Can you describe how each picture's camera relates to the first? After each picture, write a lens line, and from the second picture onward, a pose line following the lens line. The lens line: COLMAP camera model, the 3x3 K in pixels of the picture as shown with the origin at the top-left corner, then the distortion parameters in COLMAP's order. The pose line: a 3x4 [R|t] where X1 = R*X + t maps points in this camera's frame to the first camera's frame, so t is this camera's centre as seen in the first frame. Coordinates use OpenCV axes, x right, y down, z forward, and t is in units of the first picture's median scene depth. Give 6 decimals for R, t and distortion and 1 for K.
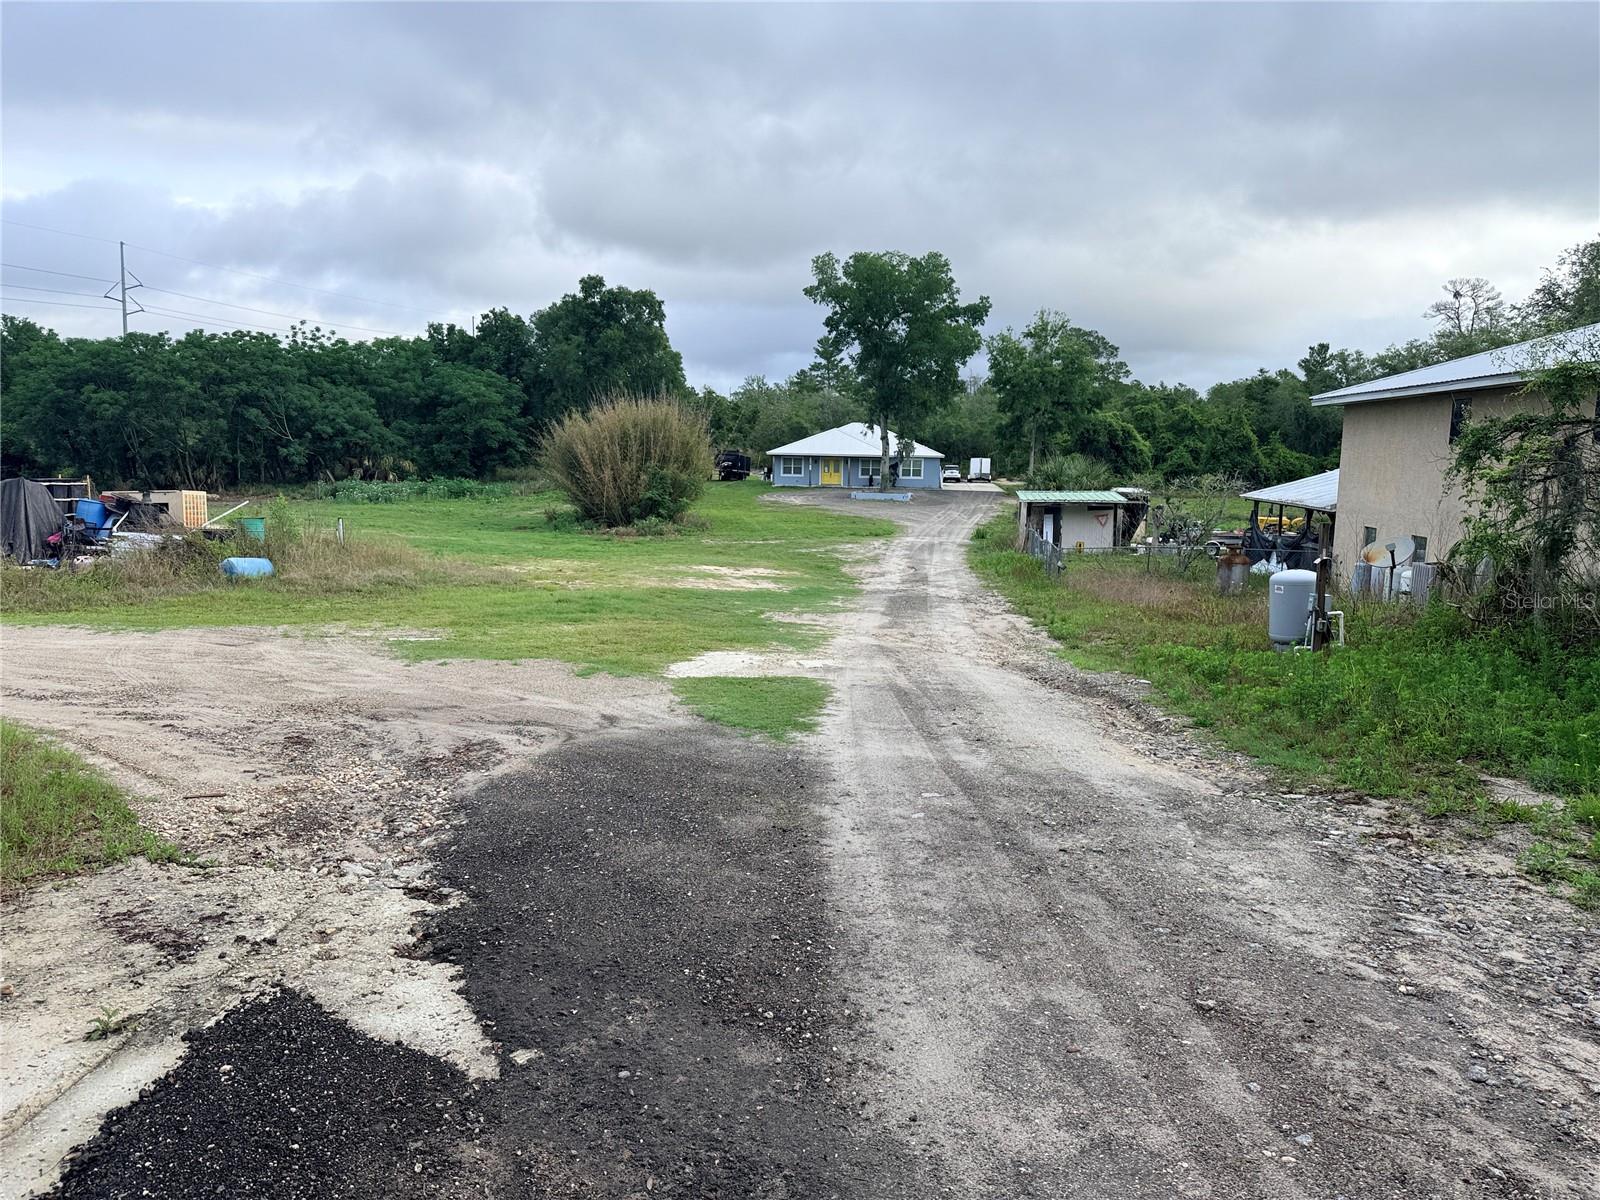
lens RADIAL K [[1118.8, 0, 799.4], [0, 1118.8, 599.4], [0, 0, 1]] dist [0.000076, 0.000006]
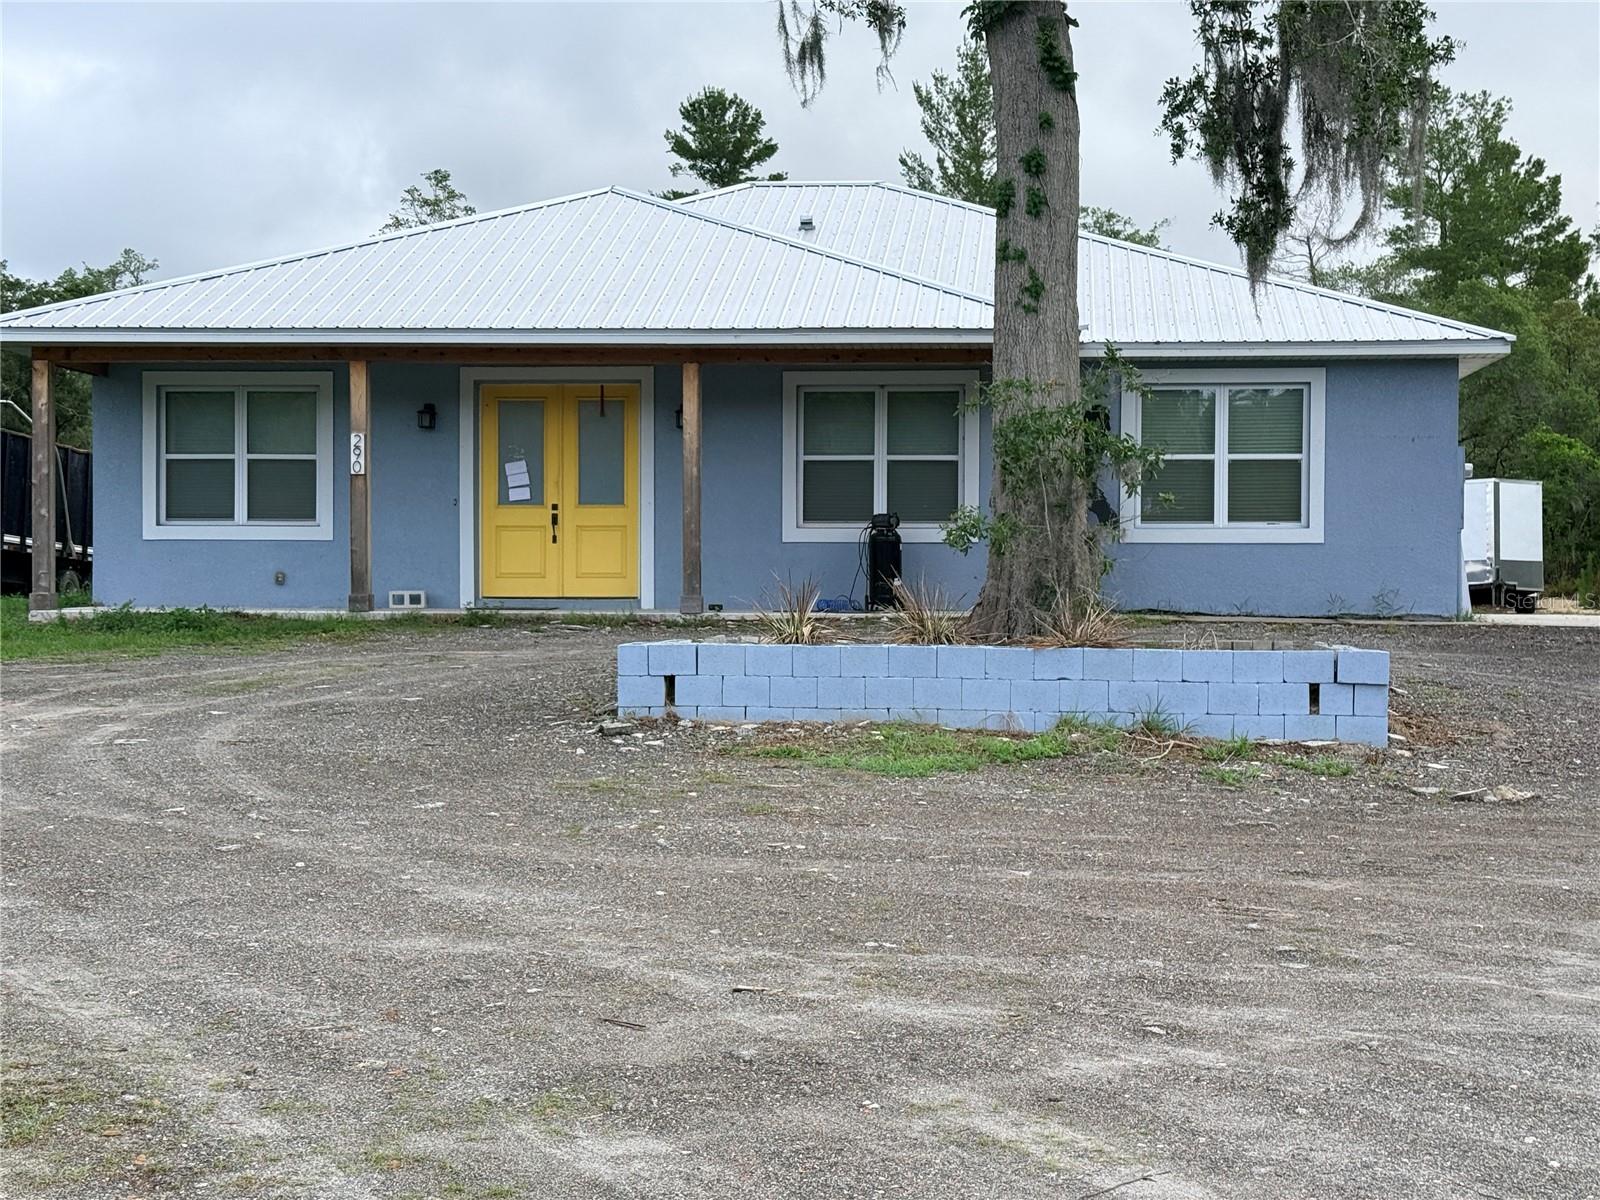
lens RADIAL K [[2673.1, 0, 800.0], [0, 2673.1, 600.0], [0, 0, 1]] dist [0.053020, 0.000000]
pose [[0.999576, -0.011694, 0.026654, 0.047190], [0.015042, 0.991518, -0.129093, -0.065289], [-0.024918, 0.129440, 0.991274, 0.715198]]
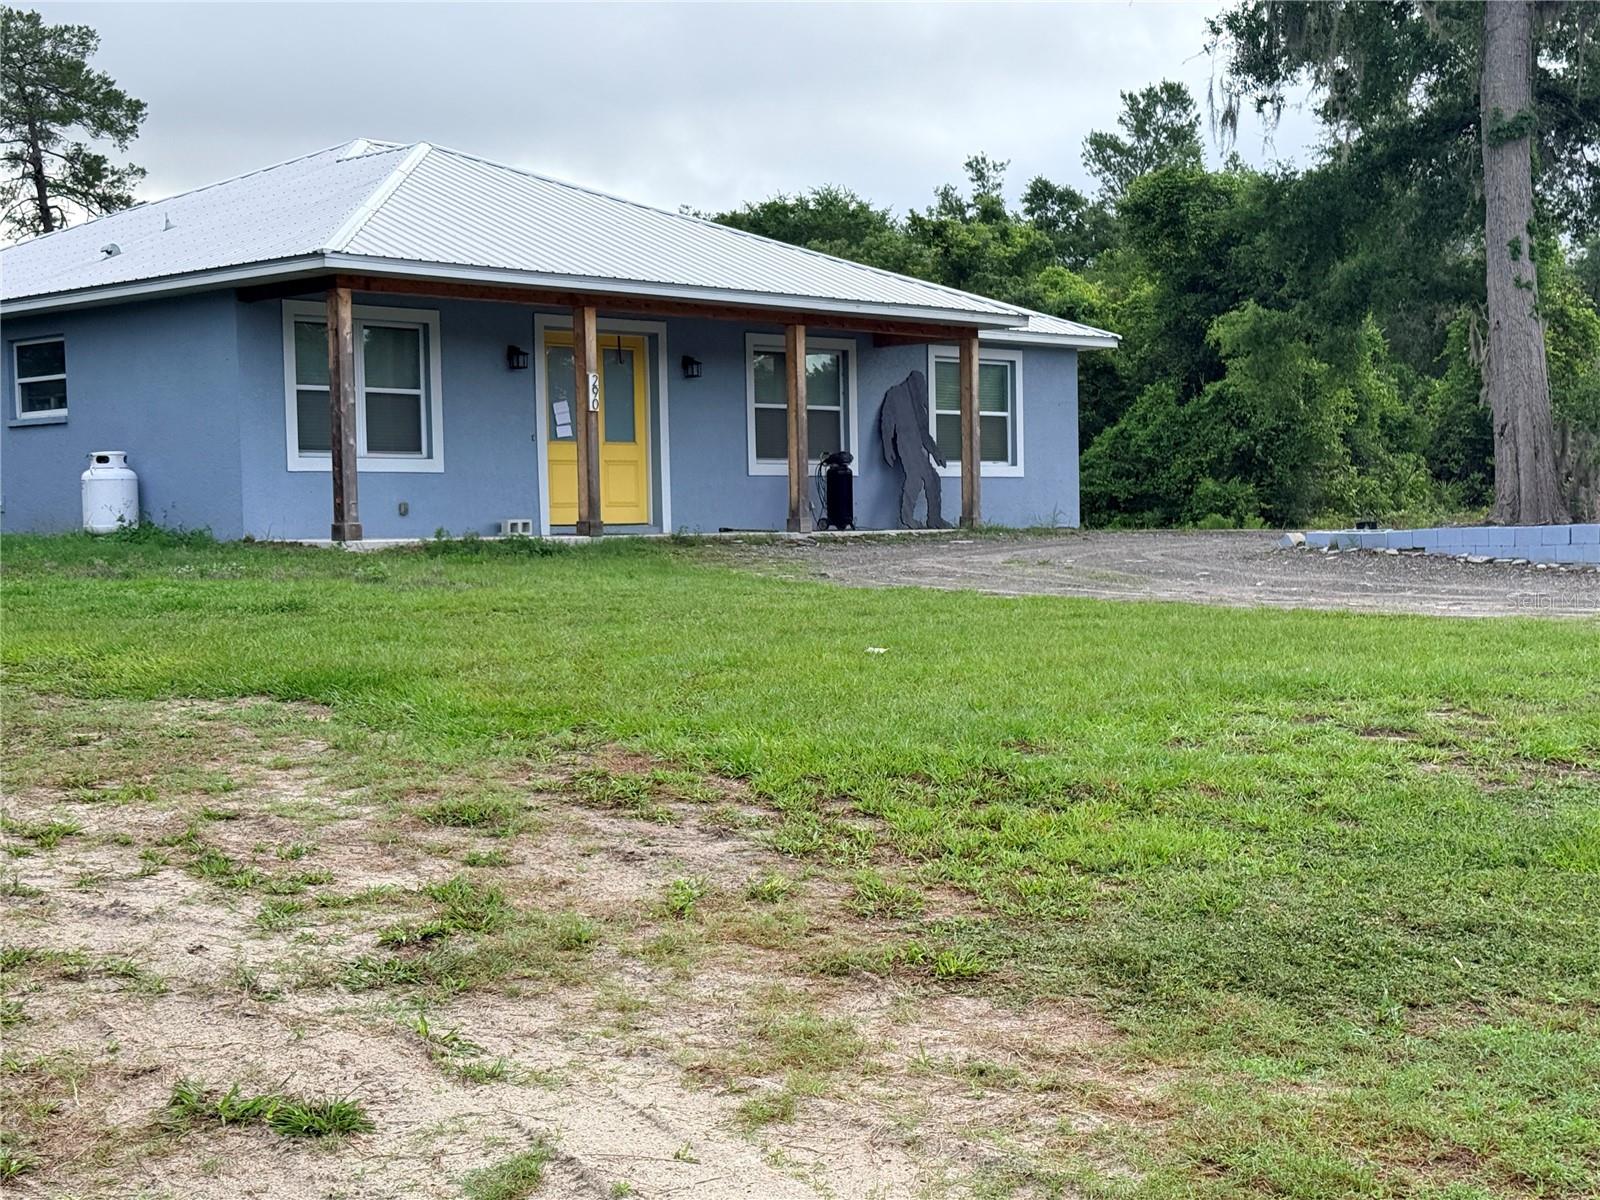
lens RADIAL K [[2449.6, 0, 809.0], [0, 2449.6, 610.3], [0, 0, 1]] dist [0.130781, 0.000000]
pose [[0.577872, -0.054388, 0.814313, -0.192942], [0.124555, 0.991966, -0.022136, -0.082549], [-0.806567, 0.114218, 0.580003, 0.807070]]
